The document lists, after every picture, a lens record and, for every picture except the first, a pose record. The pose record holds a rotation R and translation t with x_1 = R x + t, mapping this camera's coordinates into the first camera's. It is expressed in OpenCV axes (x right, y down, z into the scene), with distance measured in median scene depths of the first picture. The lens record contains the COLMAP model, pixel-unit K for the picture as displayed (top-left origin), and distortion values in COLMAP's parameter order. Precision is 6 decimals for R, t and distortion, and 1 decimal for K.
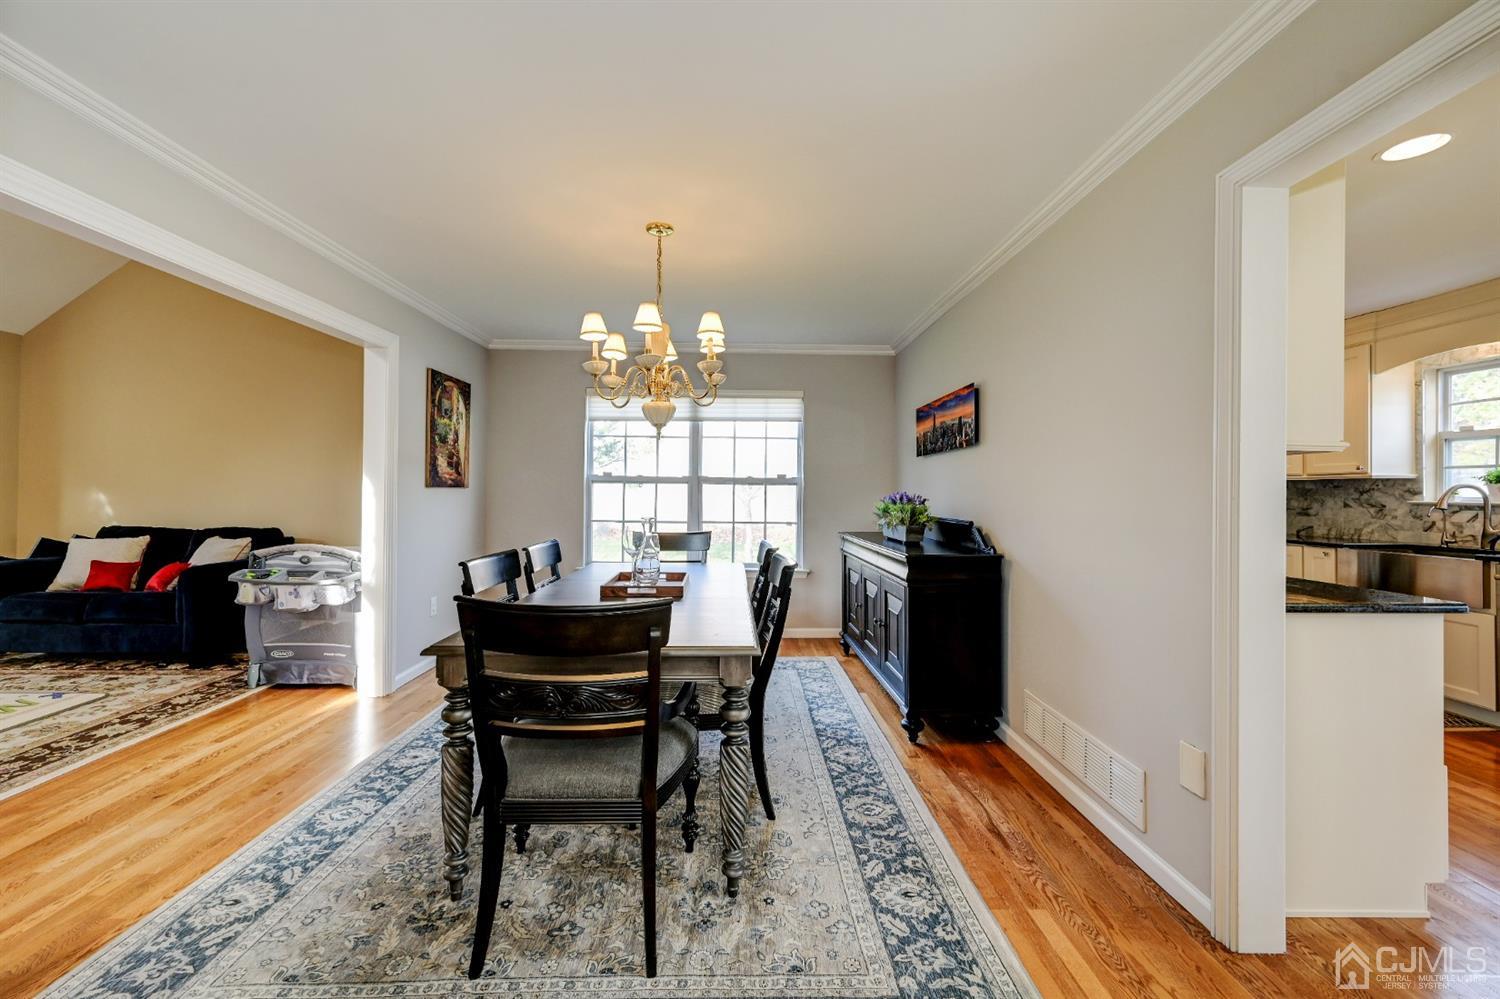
lens RADIAL K [[602.1, 0, 743.7], [0, 602.1, 495.4], [0, 0, 1]] dist [0.000114, 0.000090]
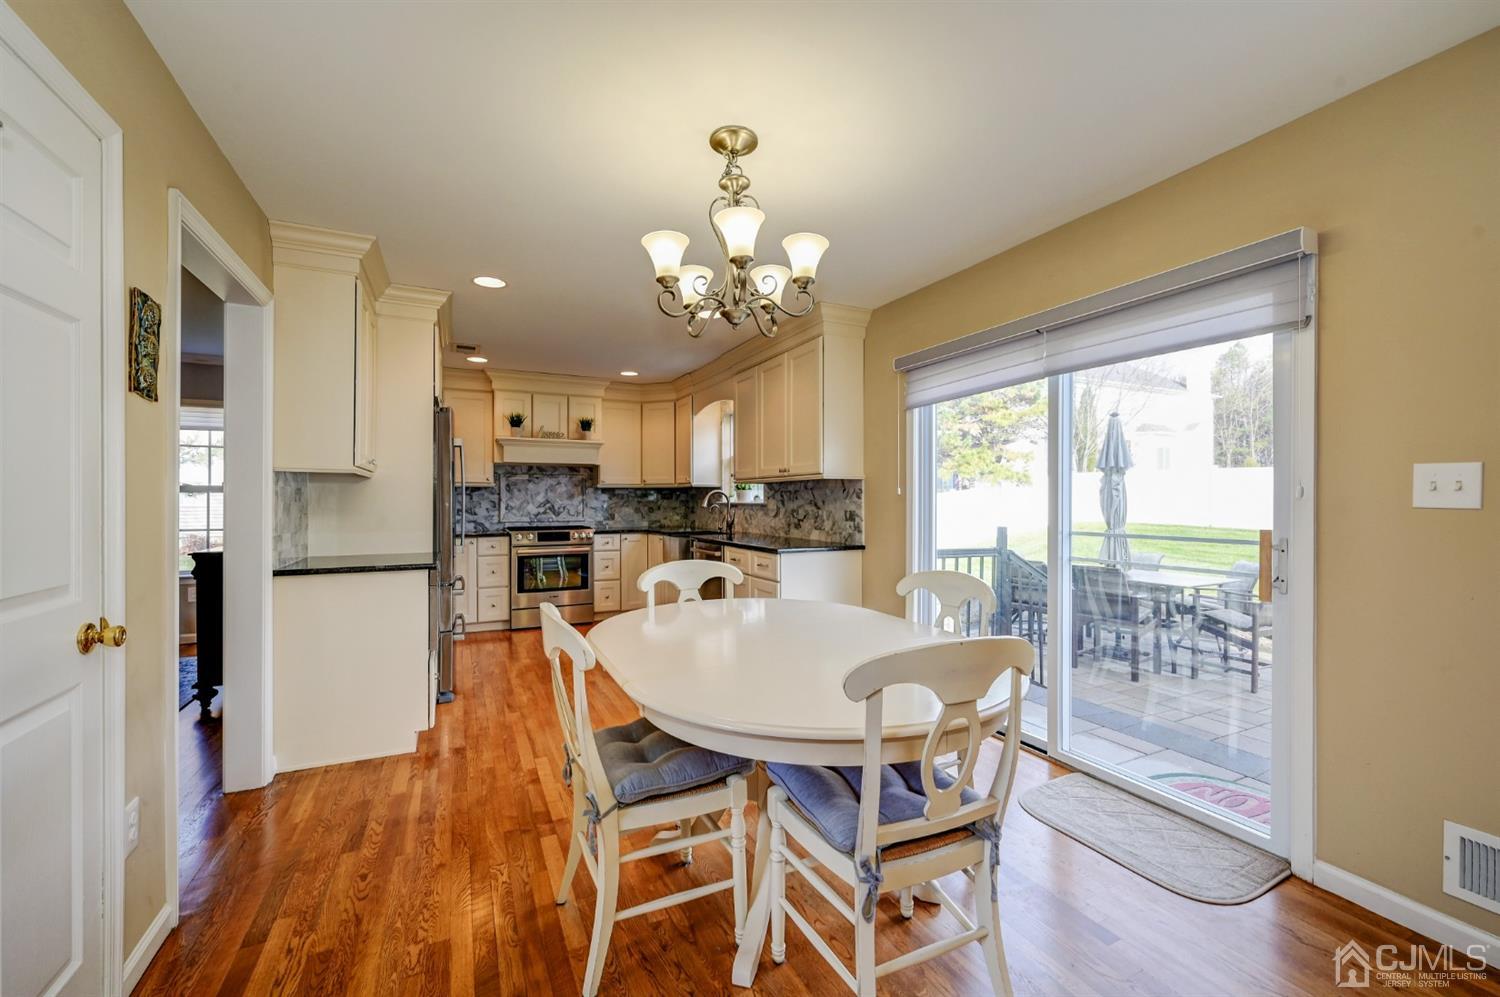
lens RADIAL K [[599.0, 0, 750.0], [0, 599.0, 498.5], [0, 0, 1]] dist [0.000489, 0.000072]
pose [[0.908294, -0.008118, 0.418253, 0.558765], [0.009033, 0.999959, -0.000208, 0.002368], [-0.418234, 0.003967, 0.908331, -0.392669]]
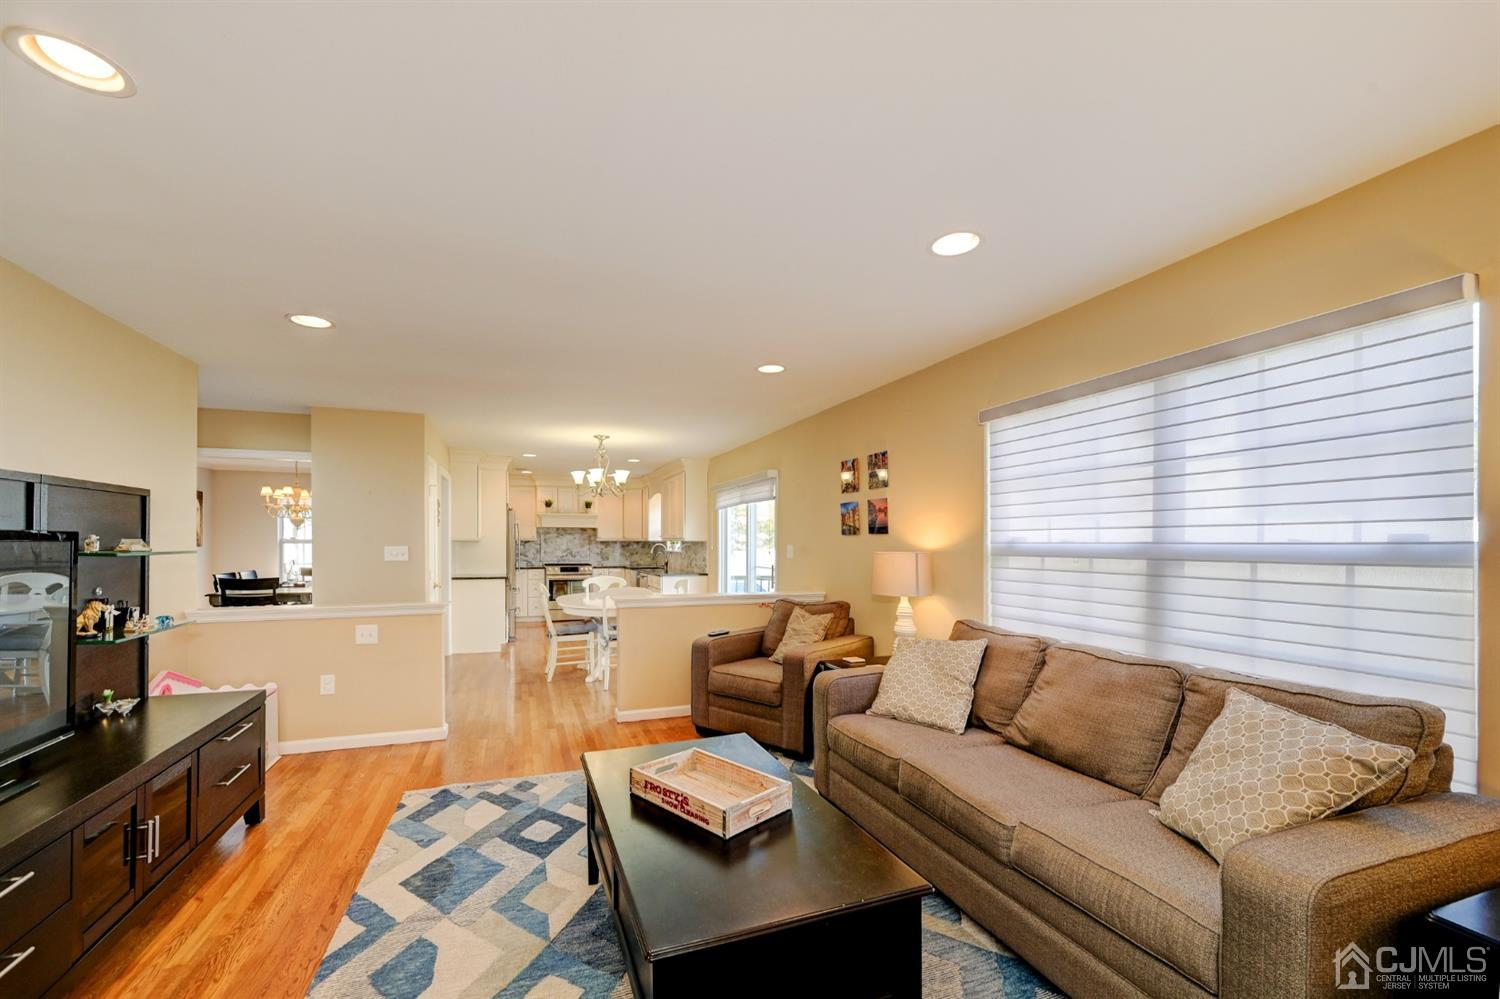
lens RADIAL K [[577.8, 0, 732.5], [0, 577.8, 560.4], [0, 0, 1]] dist [0.000000, 0.000047]
pose [[0.945226, -0.012566, 0.326176, 0.586442], [0.002469, 0.999505, 0.031350, -0.023306], [-0.326408, -0.028828, 0.944789, -1.399845]]
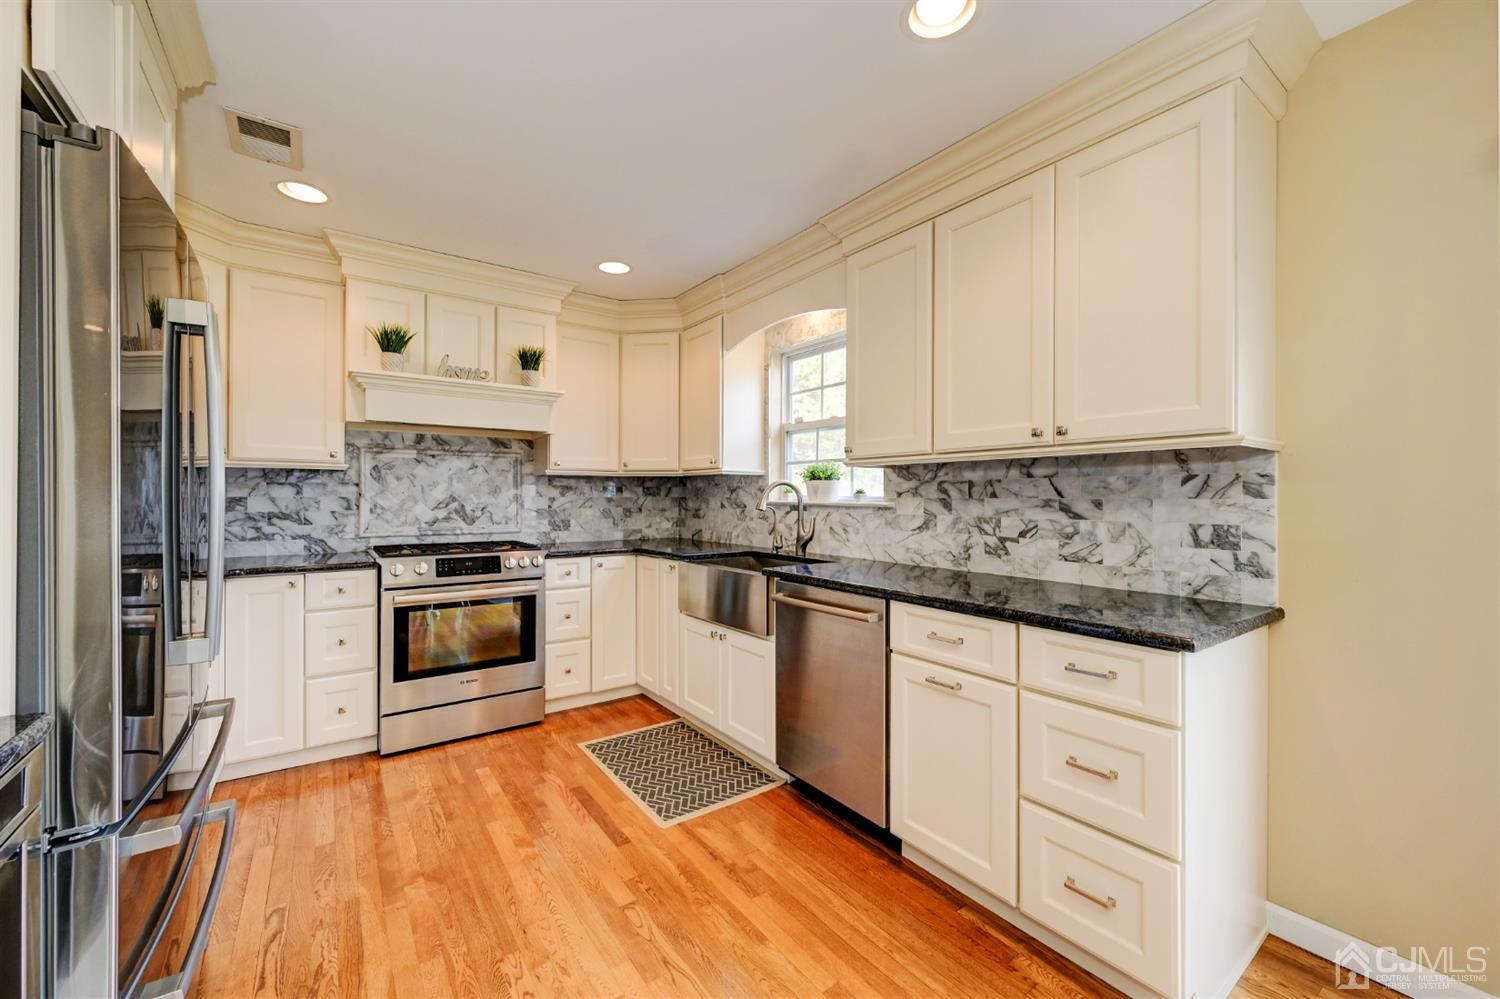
lens RADIAL K [[602.1, 0, 743.7], [0, 602.1, 495.4], [0, 0, 1]] dist [0.000114, 0.000090]
pose [[0.832759, -0.002977, 0.553628, 0.599679], [0.003174, 0.999995, 0.000603, 0.001267], [-0.553627, 0.001255, 0.832764, 0.279511]]
